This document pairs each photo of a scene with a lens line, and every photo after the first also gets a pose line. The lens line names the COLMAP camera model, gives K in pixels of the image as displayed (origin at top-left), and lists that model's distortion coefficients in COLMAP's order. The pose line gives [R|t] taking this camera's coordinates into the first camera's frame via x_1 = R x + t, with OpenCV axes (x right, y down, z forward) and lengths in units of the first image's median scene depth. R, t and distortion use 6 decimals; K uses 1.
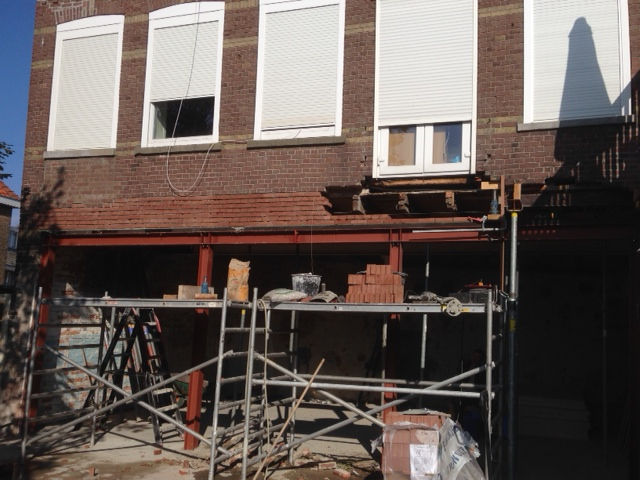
lens RADIAL K [[669.1, 0, 320.0], [0, 669.1, 240.0], [0, 0, 1]] dist [0.070277, -0.036019]
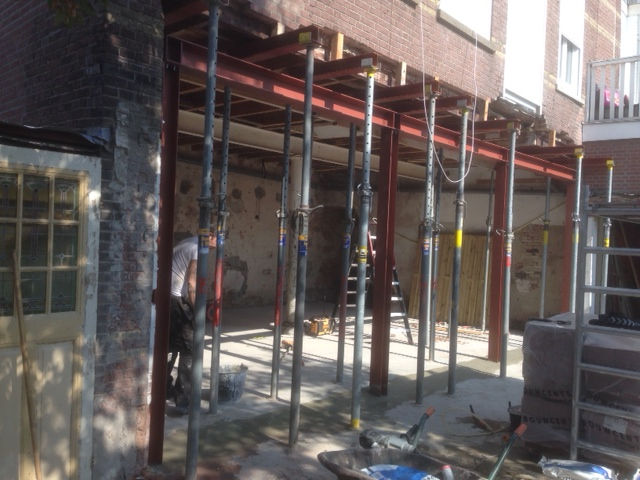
lens RADIAL K [[585.6, 0, 320.0], [0, 585.6, 240.0], [0, 0, 1]] dist [0.051444, -0.016493]
pose [[0.388033, -0.015120, 0.921521, -0.743193], [-0.143648, 0.986654, 0.076675, 0.081150], [-0.910382, -0.162127, 0.380683, 0.747519]]
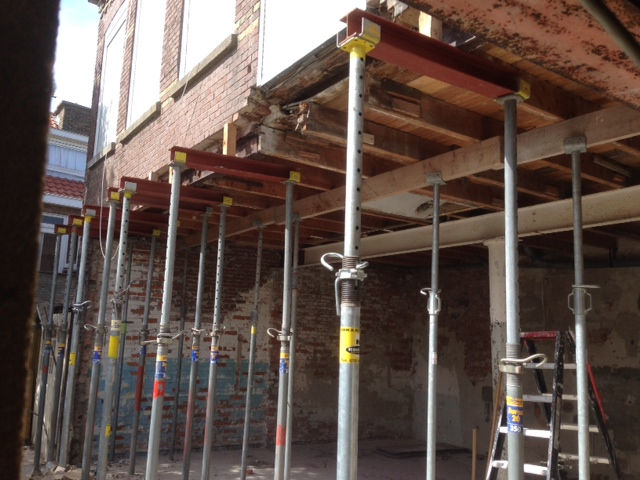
lens RADIAL K [[585.6, 0, 320.0], [0, 585.6, 240.0], [0, 0, 1]] dist [0.051444, -0.016493]
pose [[0.794154, -0.095490, -0.600168, 0.351813], [0.051954, 0.994630, -0.089505, 0.072696], [0.605492, 0.039900, 0.794850, 0.547430]]
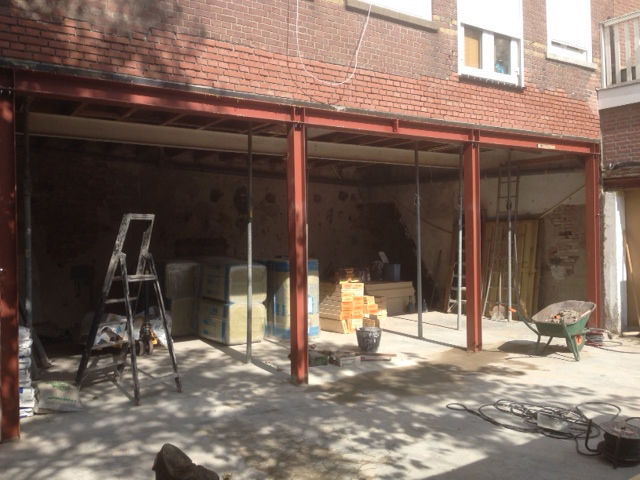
lens RADIAL K [[585.6, 0, 320.0], [0, 585.6, 240.0], [0, 0, 1]] dist [0.051444, -0.016493]
pose [[0.599726, -0.041494, 0.799129, -0.639594], [-0.059582, 0.993567, 0.096304, 0.066352], [-0.797984, -0.105370, 0.593396, 0.529337]]
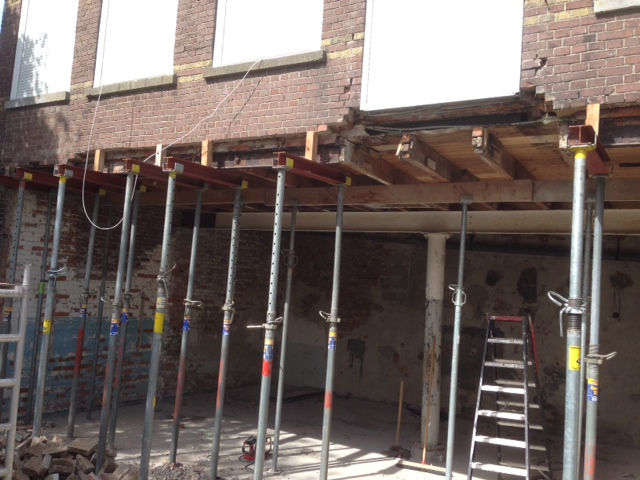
lens RADIAL K [[585.6, 0, 320.0], [0, 585.6, 240.0], [0, 0, 1]] dist [0.051444, -0.016493]
pose [[0.974211, 0.023063, -0.224458, 0.147681], [-0.017981, 0.999534, 0.024659, 0.017993], [0.224922, -0.019987, 0.974172, 0.364983]]
